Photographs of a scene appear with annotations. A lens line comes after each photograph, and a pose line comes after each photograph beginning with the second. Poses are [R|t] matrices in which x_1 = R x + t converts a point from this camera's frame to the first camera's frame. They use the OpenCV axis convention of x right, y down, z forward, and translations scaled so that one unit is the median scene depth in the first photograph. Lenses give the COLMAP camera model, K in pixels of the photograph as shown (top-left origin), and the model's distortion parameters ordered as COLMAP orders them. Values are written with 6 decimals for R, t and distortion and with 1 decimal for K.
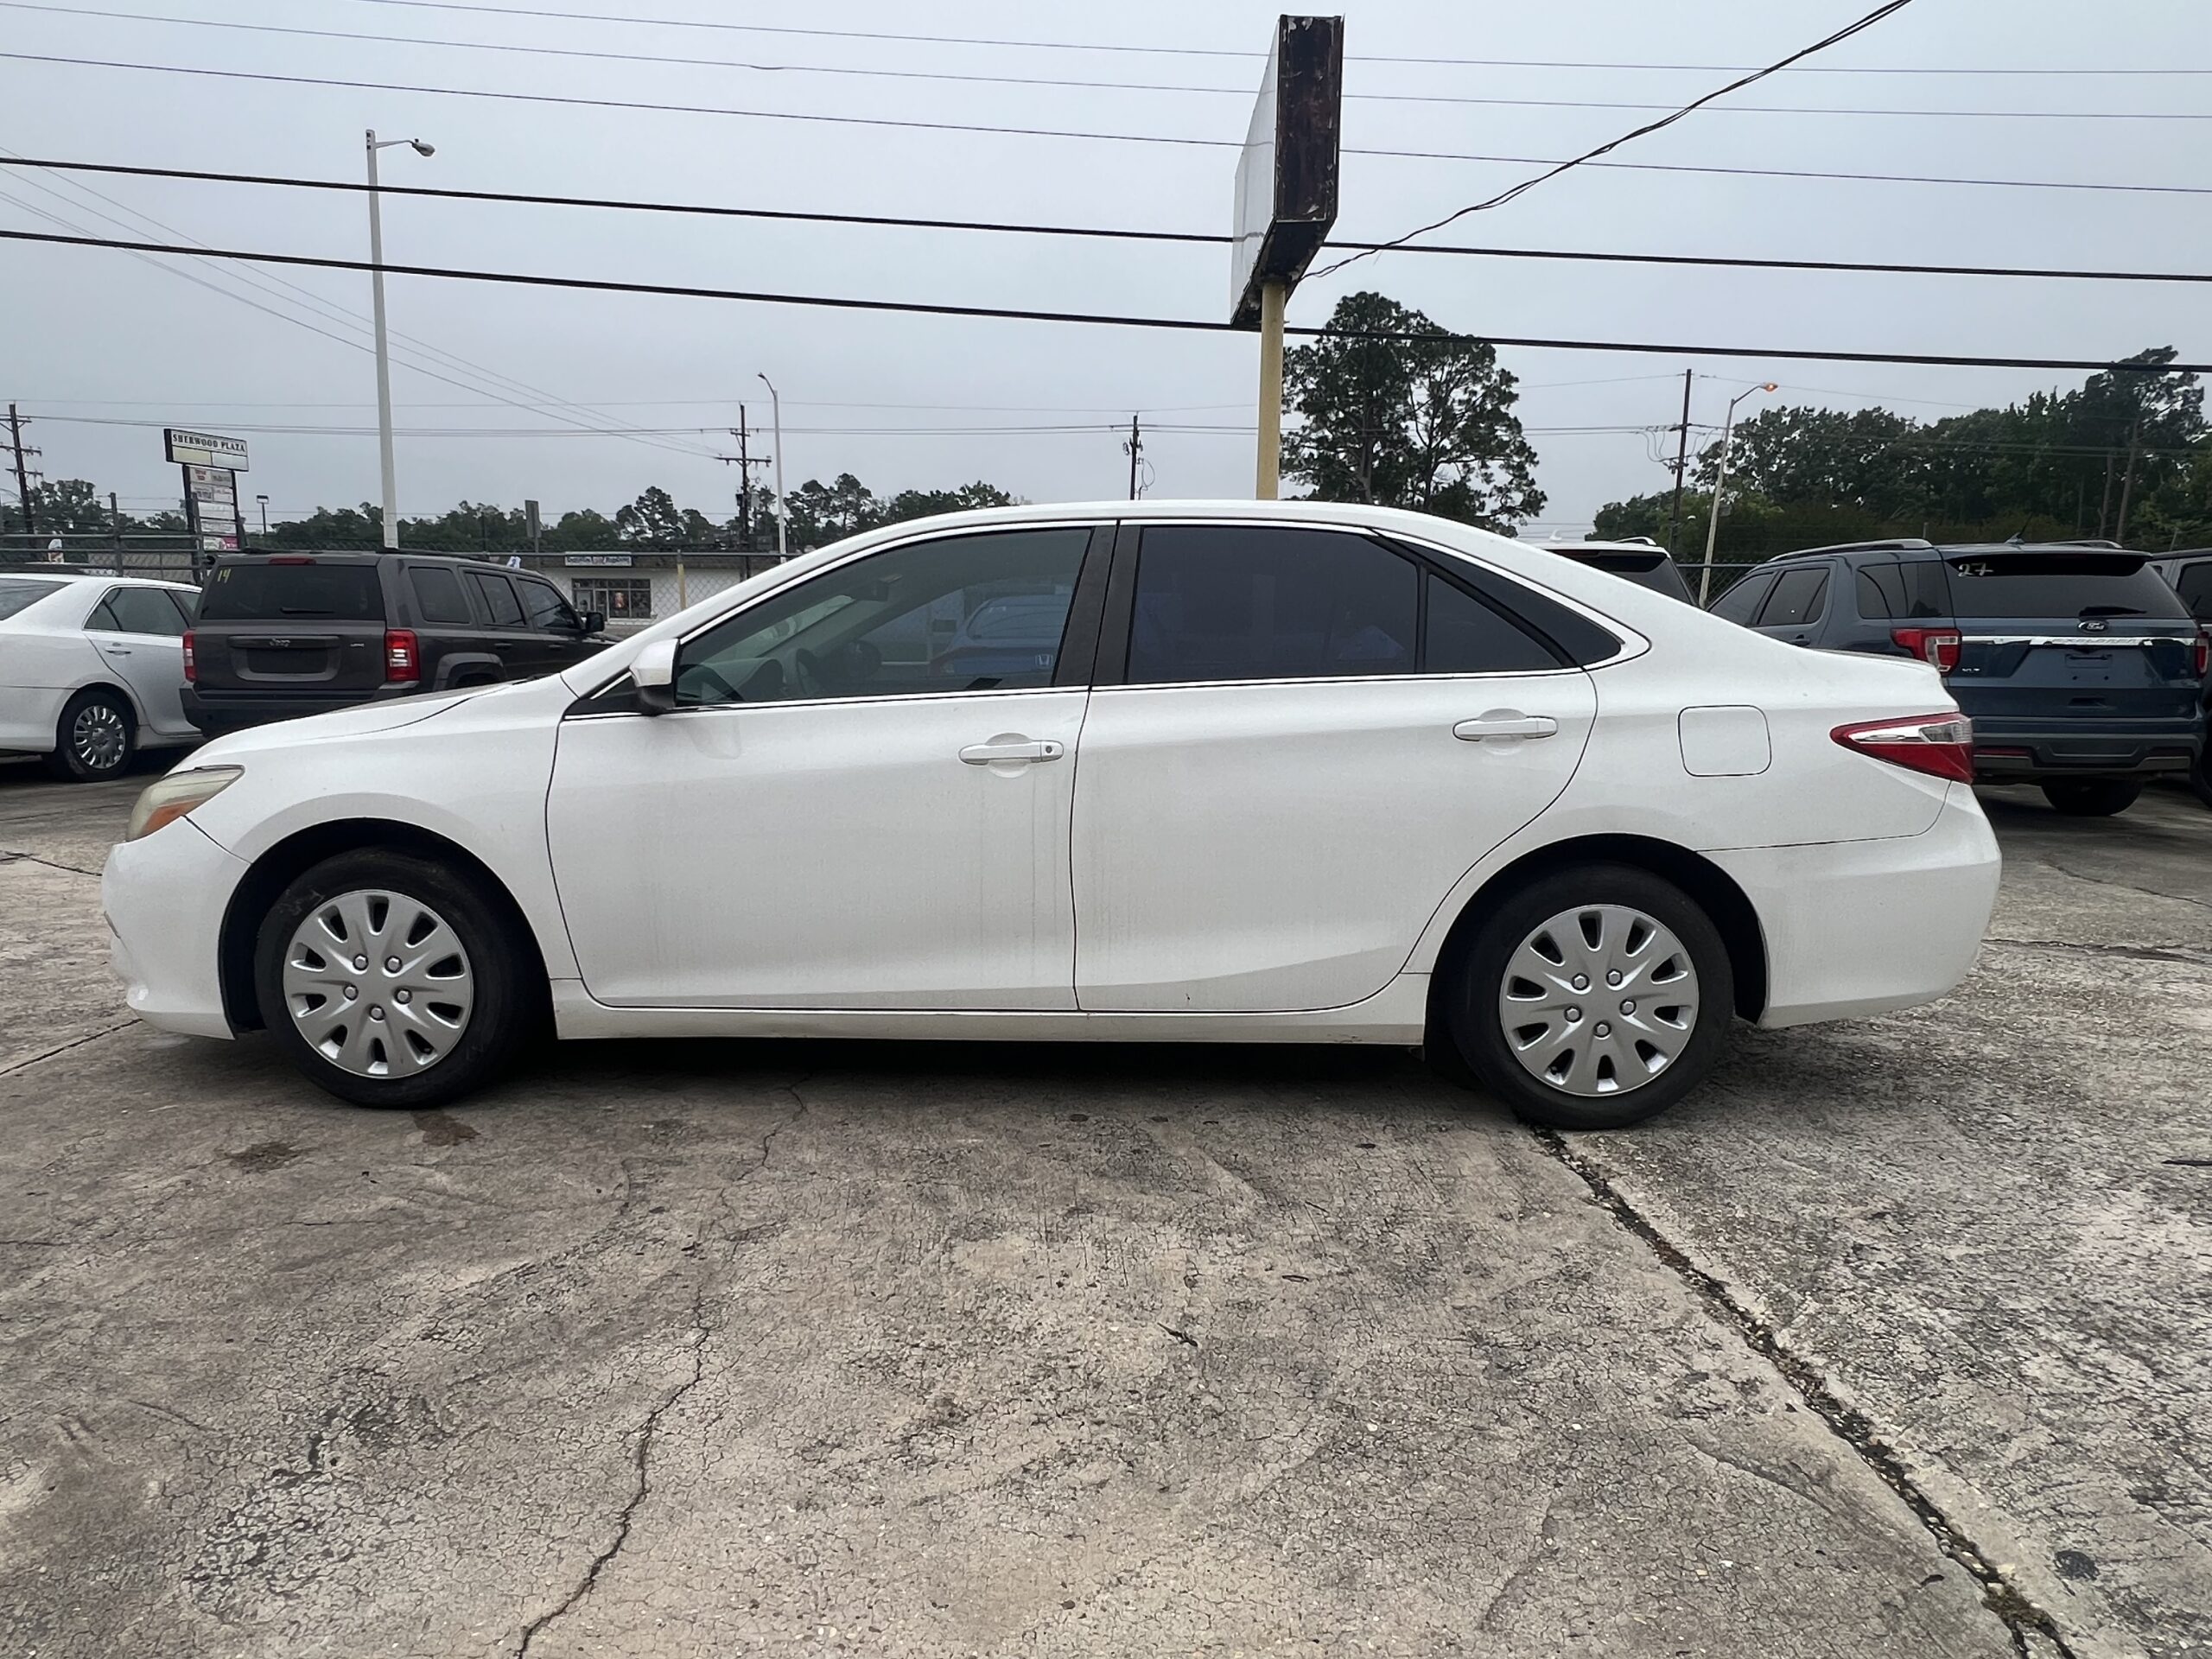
lens RADIAL K [[1309.6, 0, 1106.3], [0, 1309.6, 832.3], [0, 0, 1]] dist [-0.001615, -0.003759]
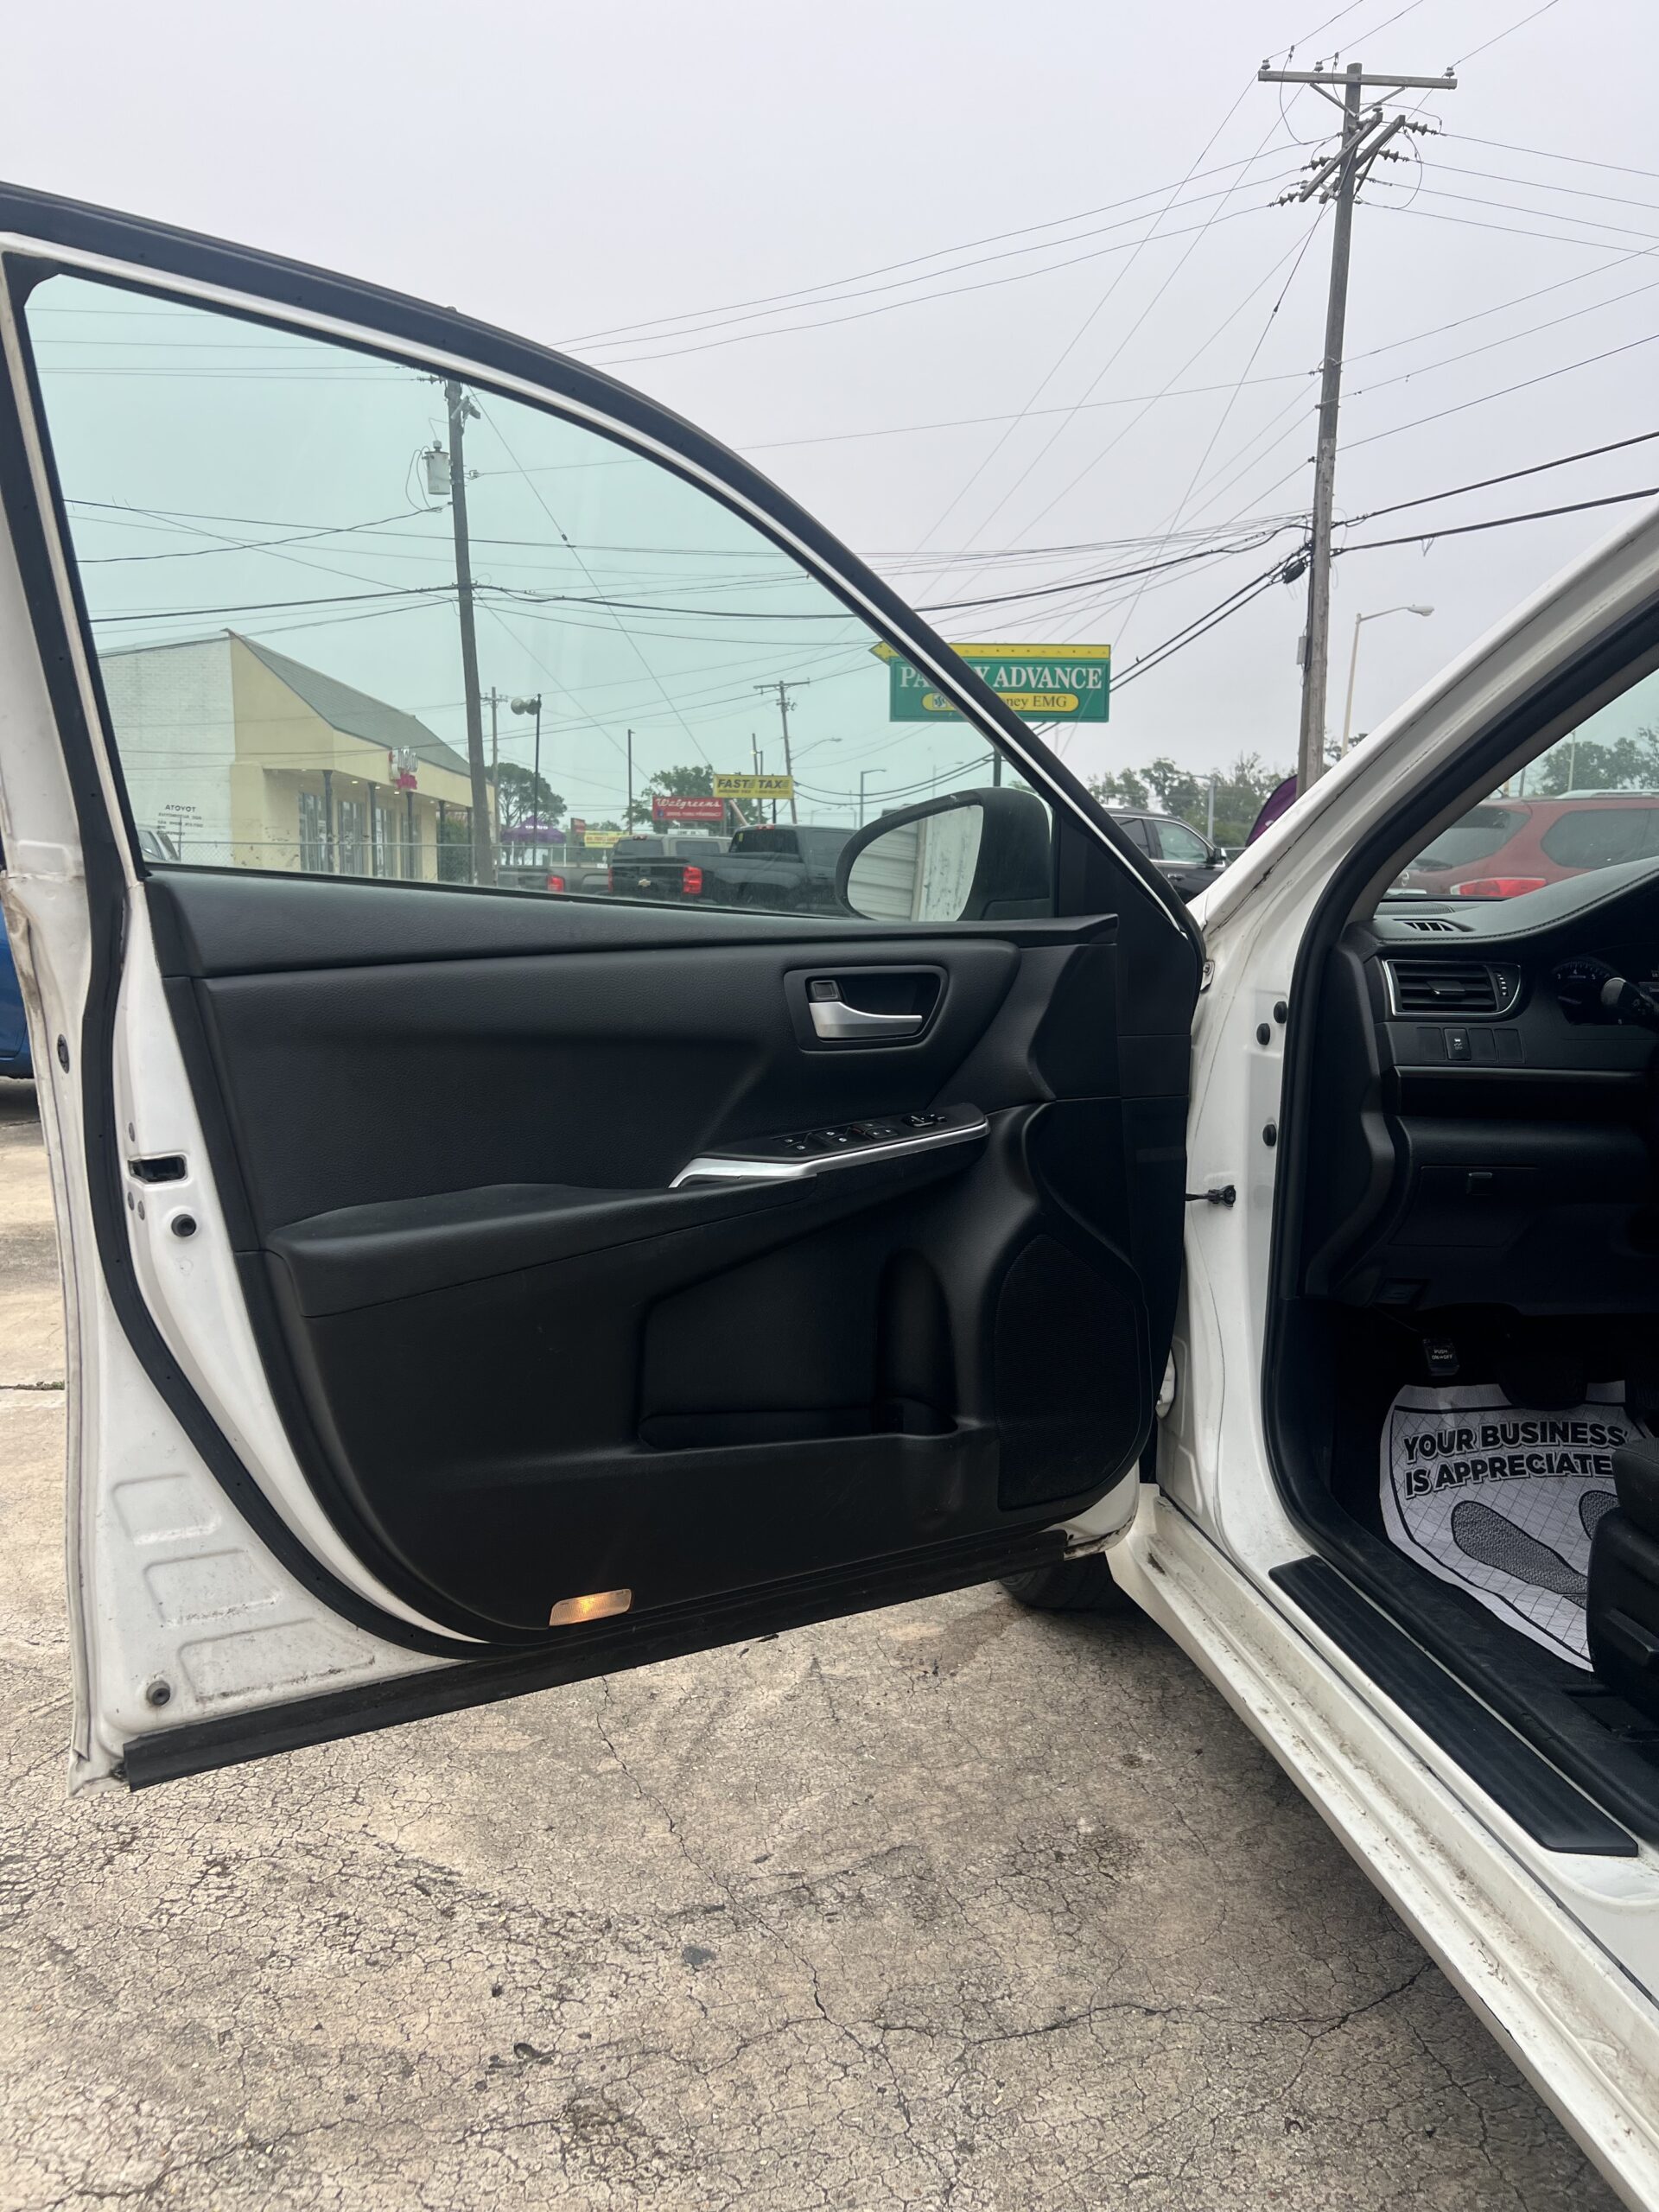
lens RADIAL K [[1651.3, 0, 799.8], [0, 1651.3, 1111.7], [0, 0, 1]] dist [0.047451, -0.055073]
pose [[0.147091, 0.116140, -0.982281, 0.216497], [-0.165574, 0.981961, 0.091309, -0.073913], [0.975166, 0.149209, 0.163668, 0.848908]]
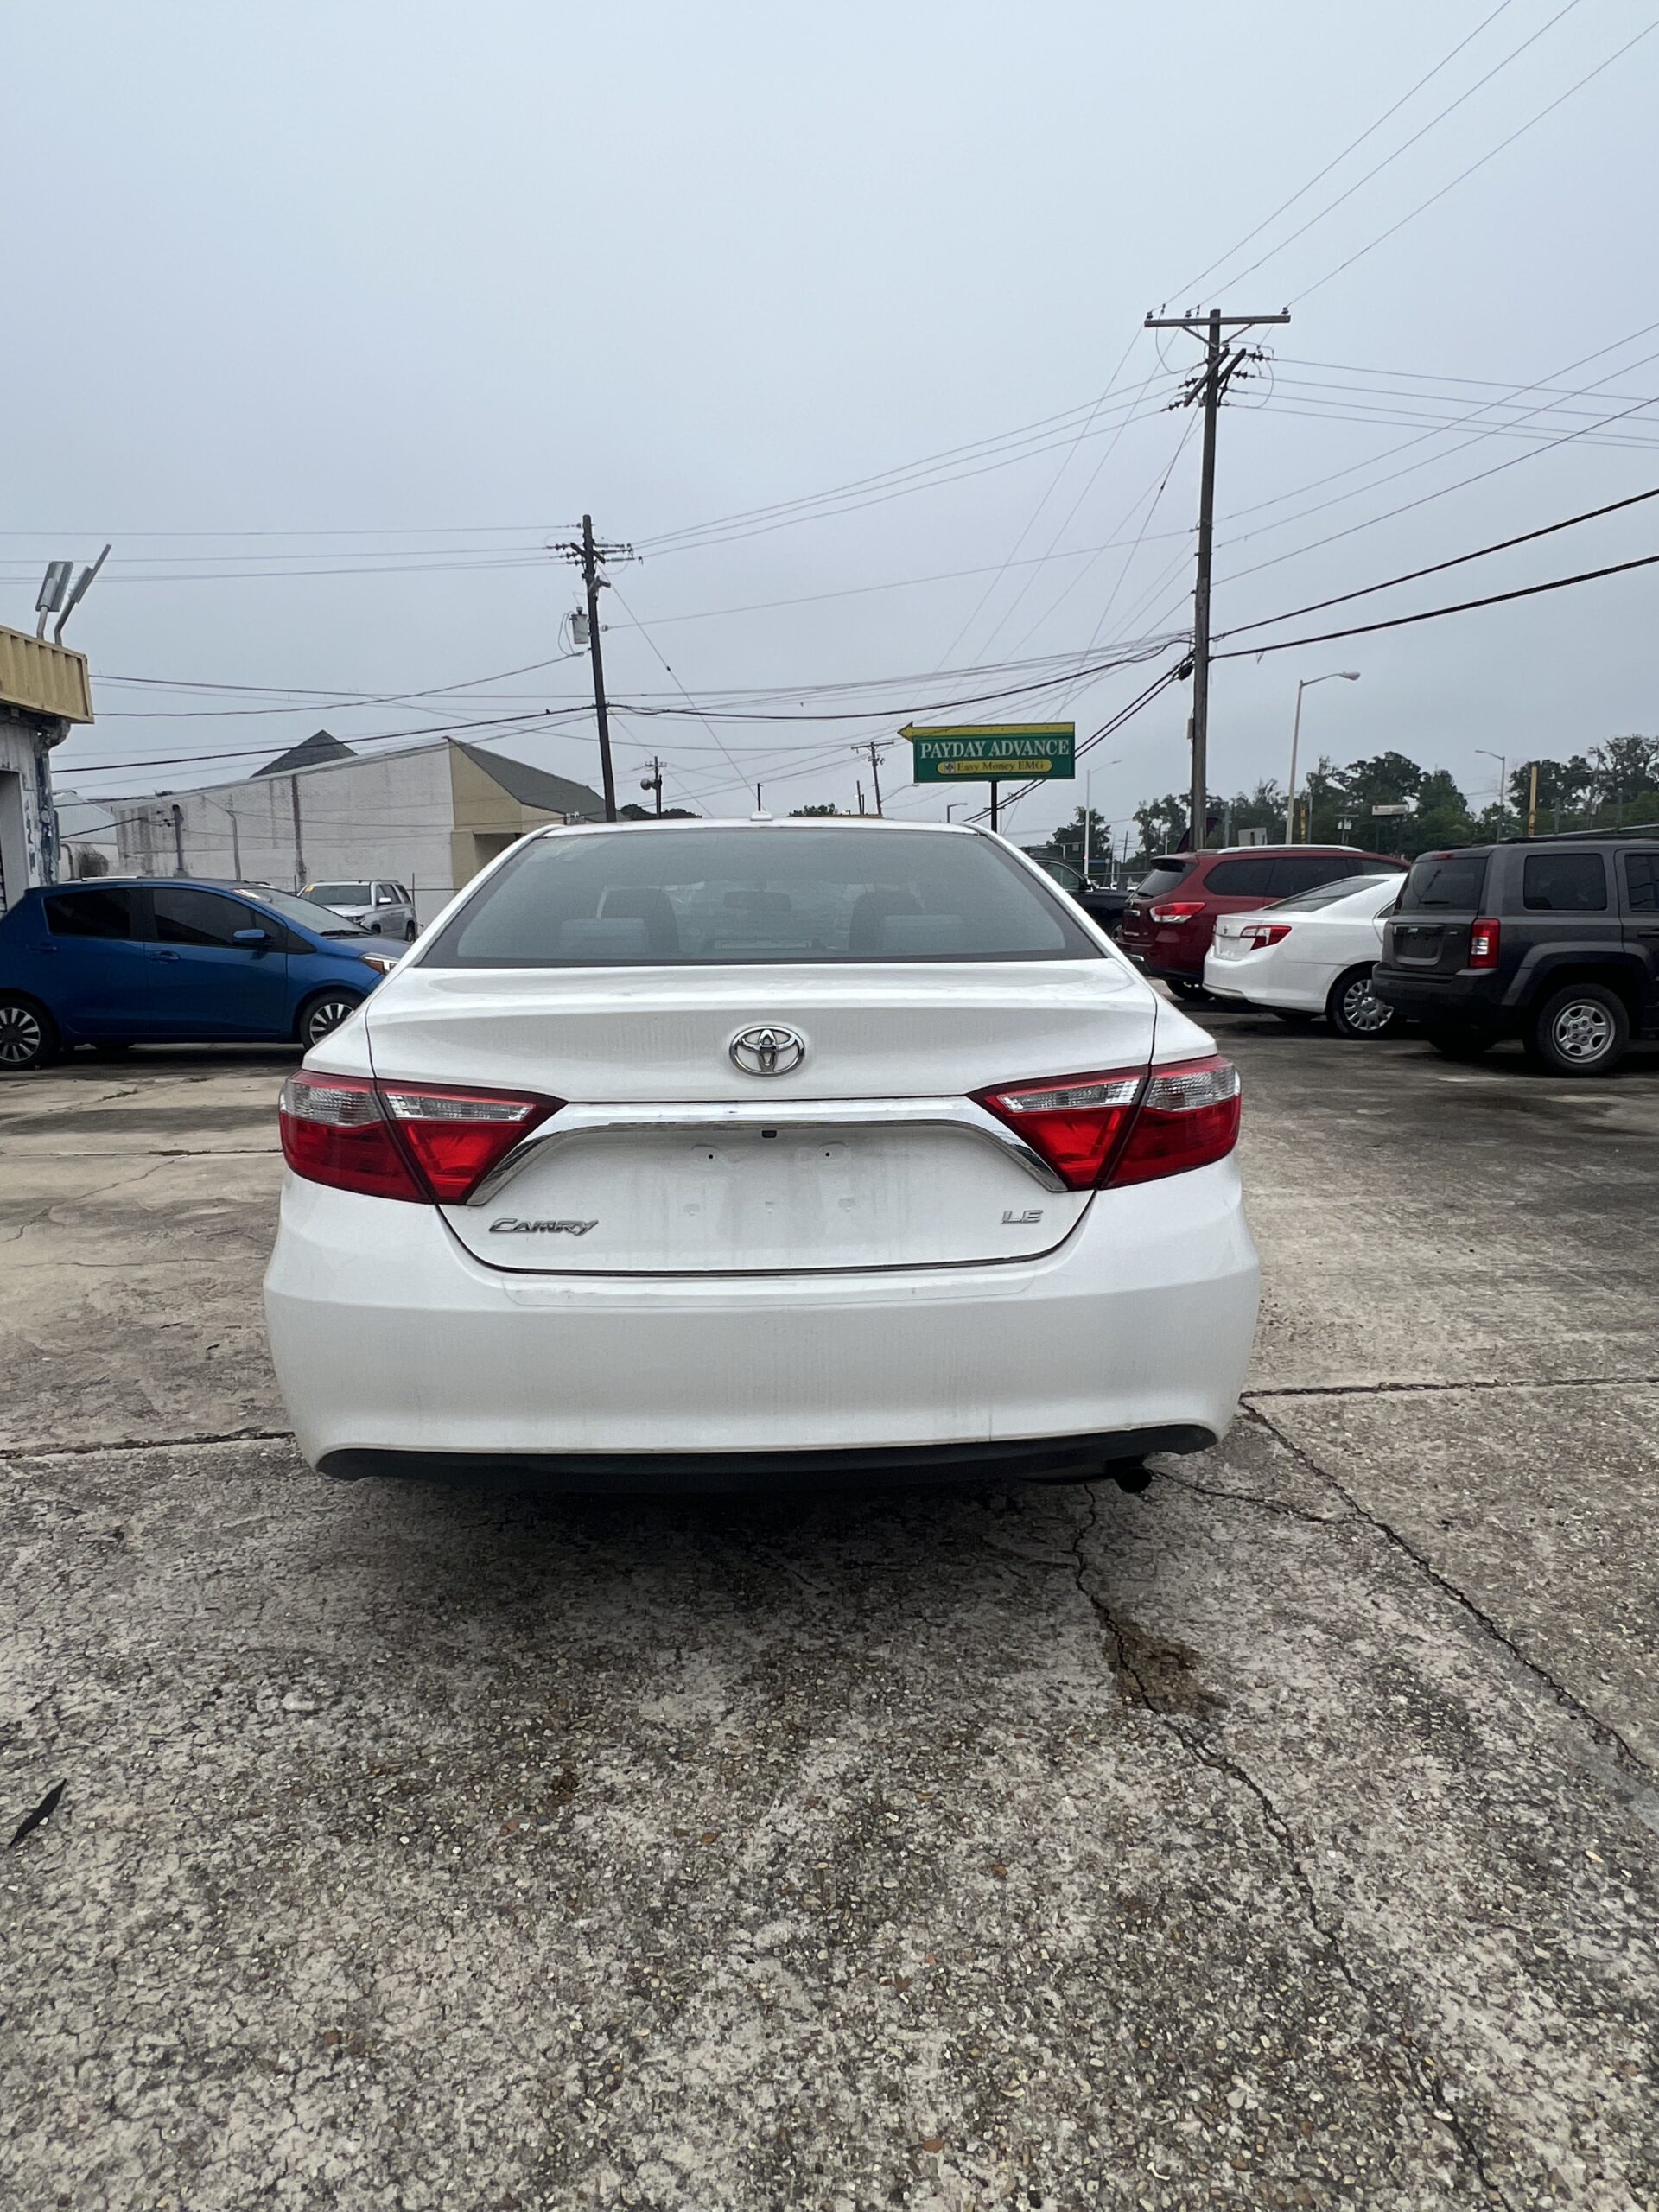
lens RADIAL K [[1309.6, 0, 823.7], [0, 1309.6, 1092.7], [0, 0, 1]] dist [-0.001615, -0.003759]
pose [[0.075723, 0.126834, -0.989029, 1.519160], [-0.137352, 0.983749, 0.115640, -0.222600], [0.987624, 0.127088, 0.091913, 1.344776]]
